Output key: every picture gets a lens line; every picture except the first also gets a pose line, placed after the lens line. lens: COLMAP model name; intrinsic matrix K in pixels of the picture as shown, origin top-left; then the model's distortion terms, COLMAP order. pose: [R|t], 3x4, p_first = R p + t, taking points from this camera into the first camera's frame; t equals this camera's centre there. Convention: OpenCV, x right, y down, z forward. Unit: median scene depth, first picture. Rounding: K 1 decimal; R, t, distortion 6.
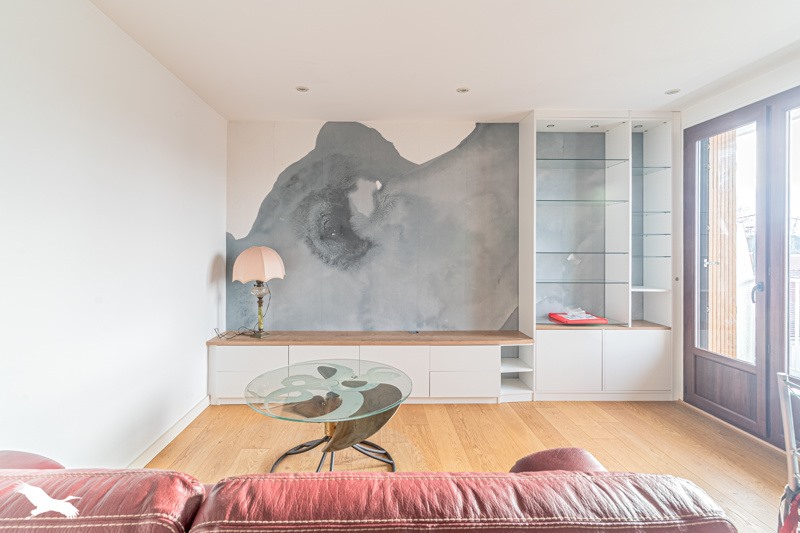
lens RADIAL K [[389.8, 0, 398.3], [0, 389.8, 248.5], [0, 0, 1]] dist [0.000462, 0.000144]
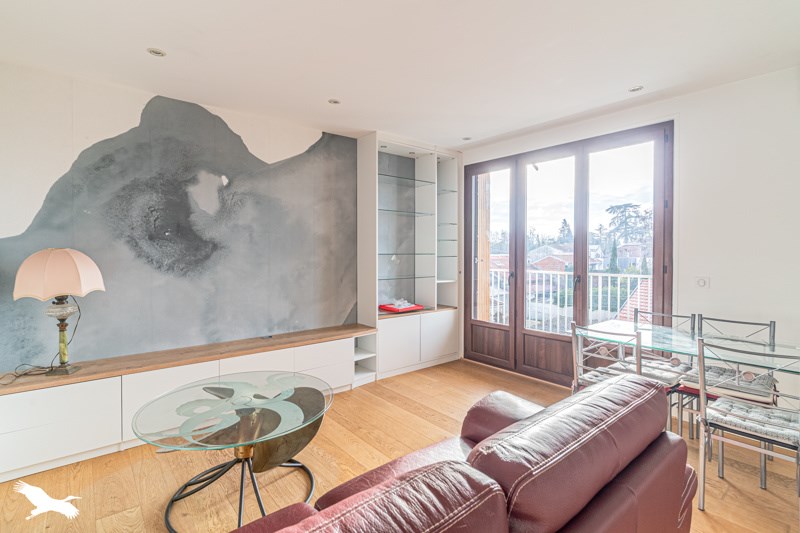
lens RADIAL K [[379.3, 0, 400.3], [0, 379.3, 257.9], [0, 0, 1]] dist [0.000105, 0.000255]
pose [[0.787980, -0.013109, 0.615561, -0.274623], [0.001034, 0.999800, 0.019967, -0.000961], [-0.615700, -0.015097, 0.787836, 0.056517]]
